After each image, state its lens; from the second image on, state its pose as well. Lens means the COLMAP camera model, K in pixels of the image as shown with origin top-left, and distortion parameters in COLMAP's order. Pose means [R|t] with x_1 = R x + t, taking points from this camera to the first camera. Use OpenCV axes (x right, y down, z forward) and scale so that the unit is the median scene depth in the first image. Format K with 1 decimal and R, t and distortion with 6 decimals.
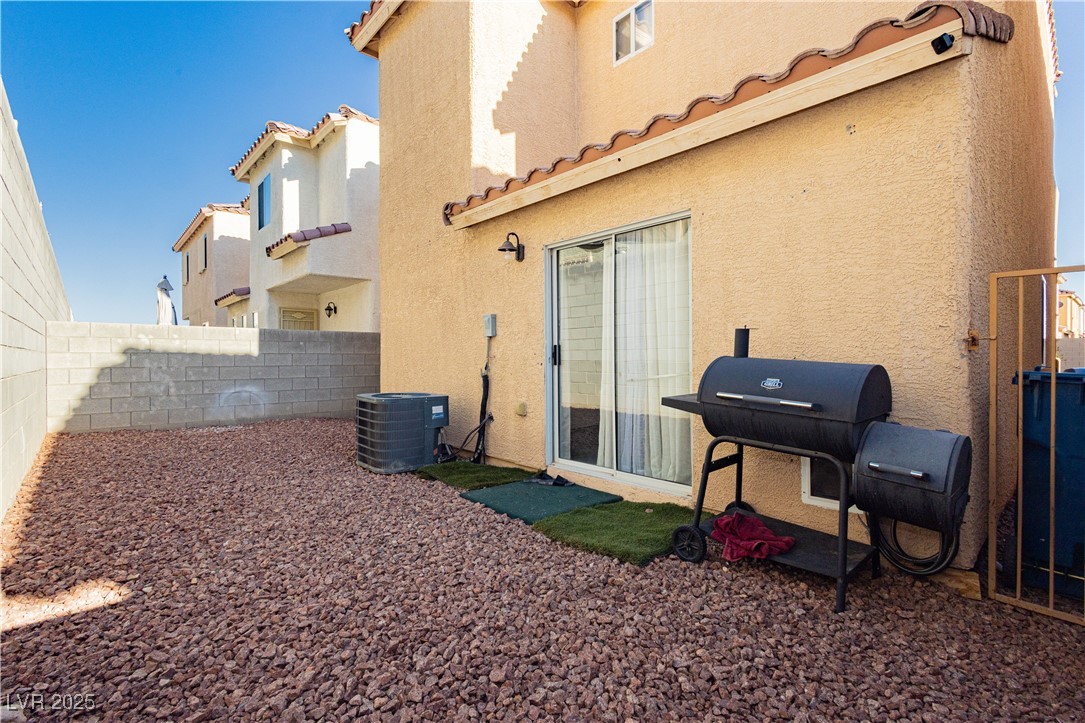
lens RADIAL K [[501.1, 0, 539.6], [0, 501.1, 356.3], [0, 0, 1]] dist [0.001480, 0.000383]
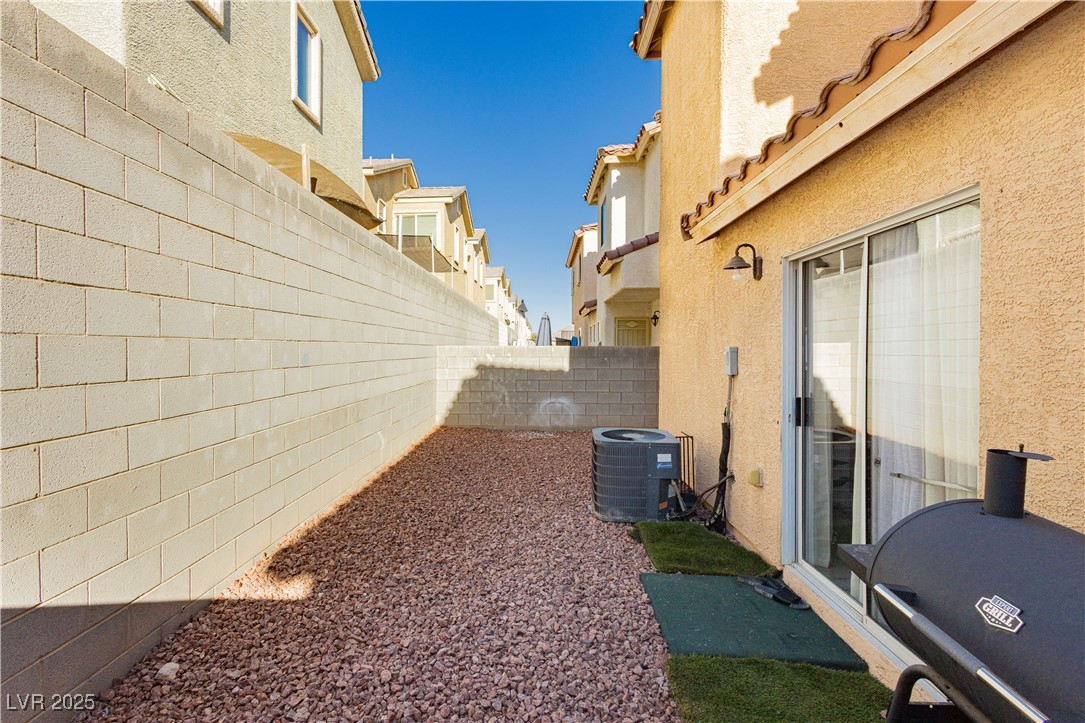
lens RADIAL K [[507.8, 0, 505.6], [0, 507.8, 351.9], [0, 0, 1]] dist [0.002161, 0.000359]
pose [[0.691484, 0.005745, -0.722369, 0.232577], [0.003333, 0.999932, 0.011142, -0.085253], [0.722384, -0.010112, 0.691418, 0.187383]]
